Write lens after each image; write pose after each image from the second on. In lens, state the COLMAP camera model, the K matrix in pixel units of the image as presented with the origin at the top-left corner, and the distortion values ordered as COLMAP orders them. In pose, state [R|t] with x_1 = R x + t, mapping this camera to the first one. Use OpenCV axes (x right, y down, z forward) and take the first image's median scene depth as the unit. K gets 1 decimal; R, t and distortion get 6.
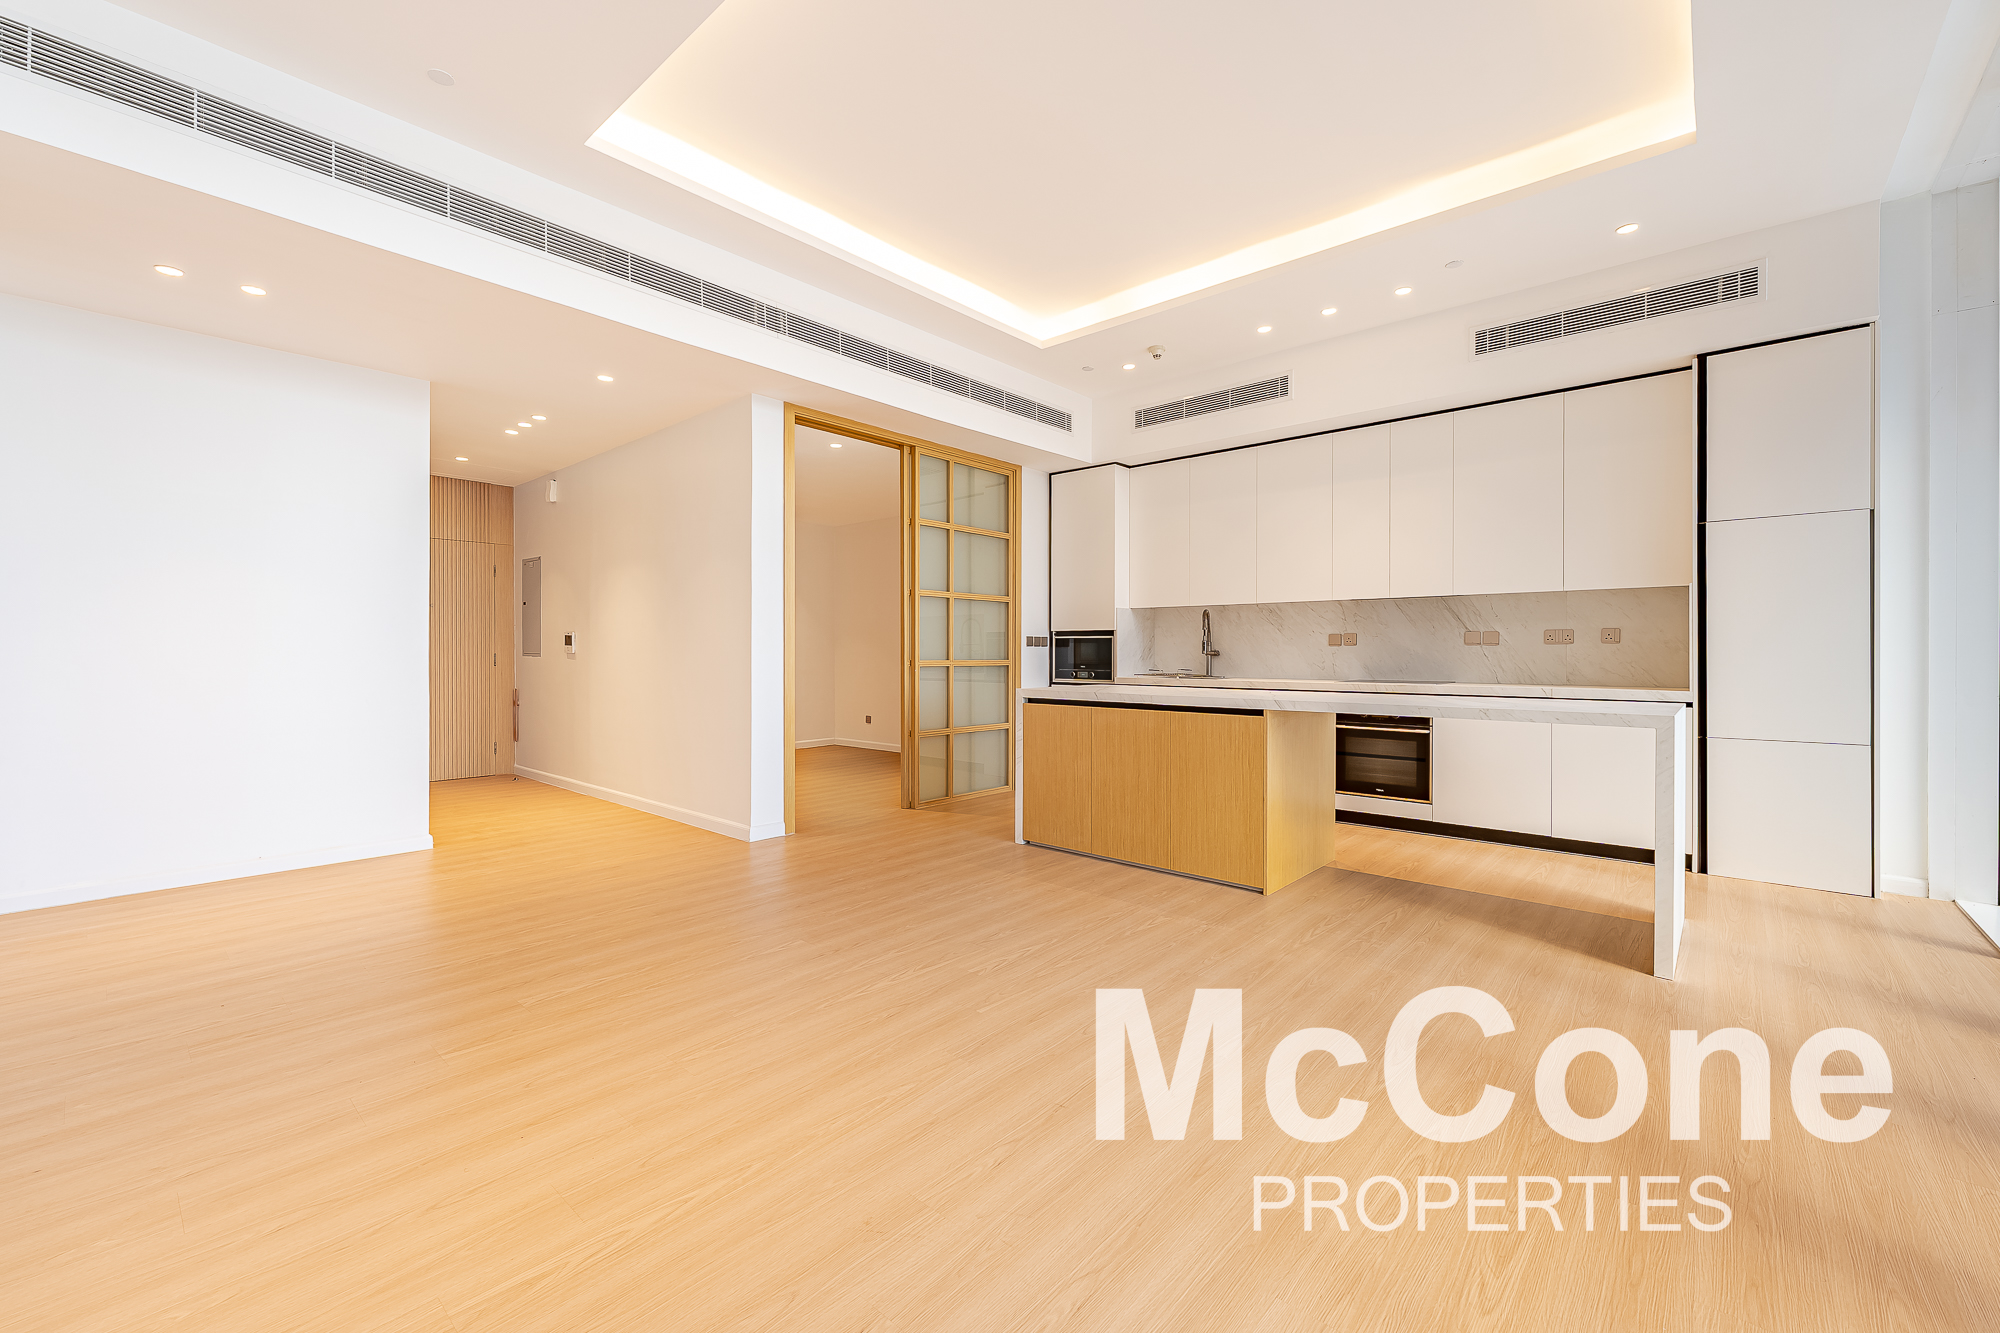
lens RADIAL K [[813.1, 0, 1005.3], [0, 813.1, 655.4], [0, 0, 1]] dist [-0.002842, -0.000336]
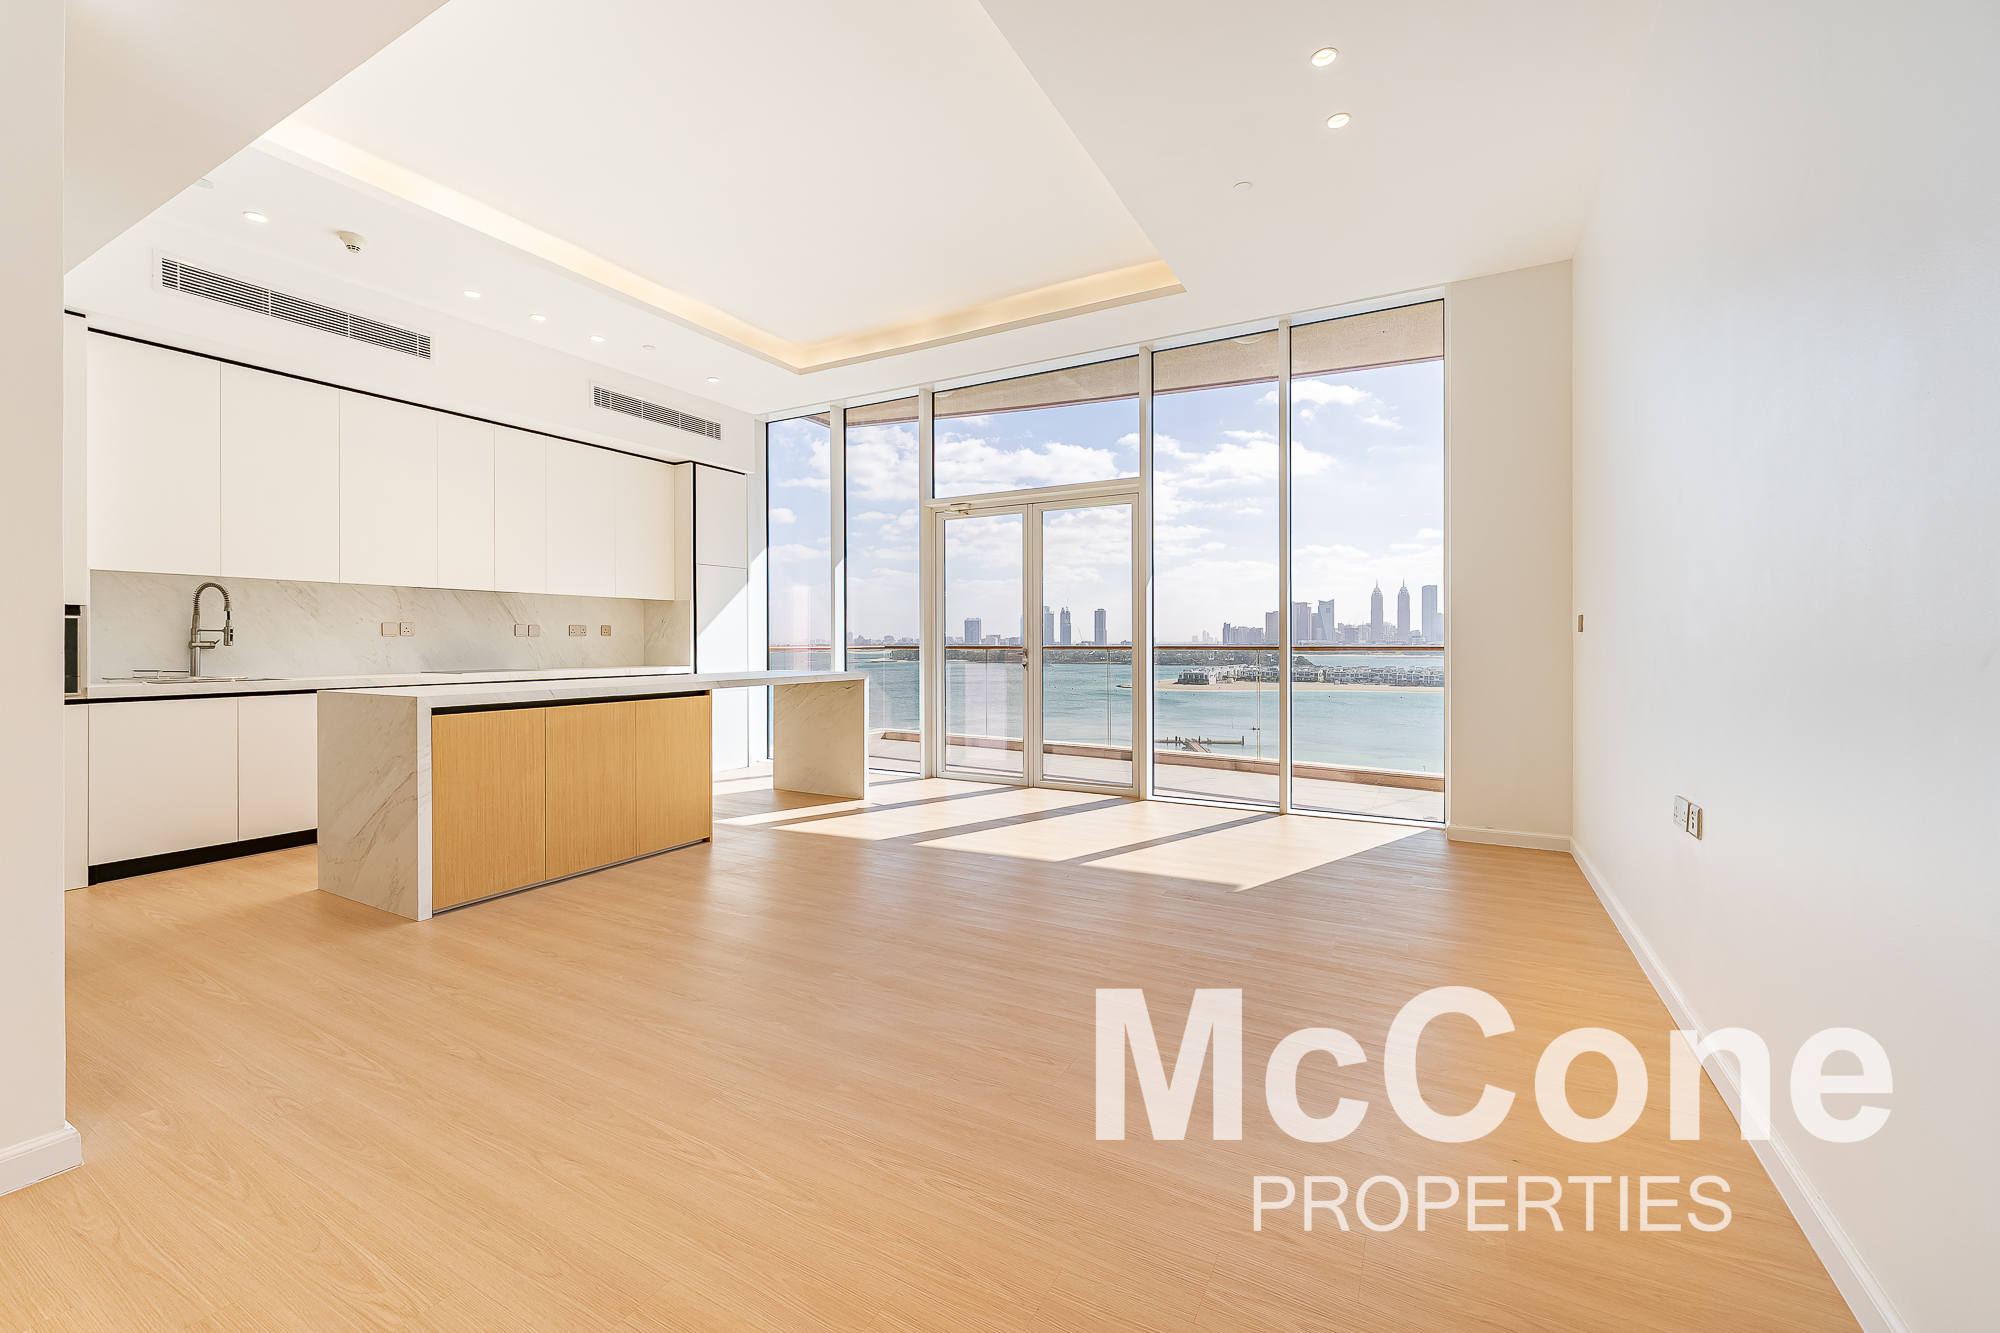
lens RADIAL K [[813.1, 0, 966.7], [0, 813.1, 637.8], [0, 0, 1]] dist [-0.002842, -0.000336]
pose [[-0.193609, 0.003308, 0.981073, -0.652182], [0.002797, 0.999992, -0.002820, -0.005323], [-0.981075, 0.002198, -0.193617, 0.586753]]
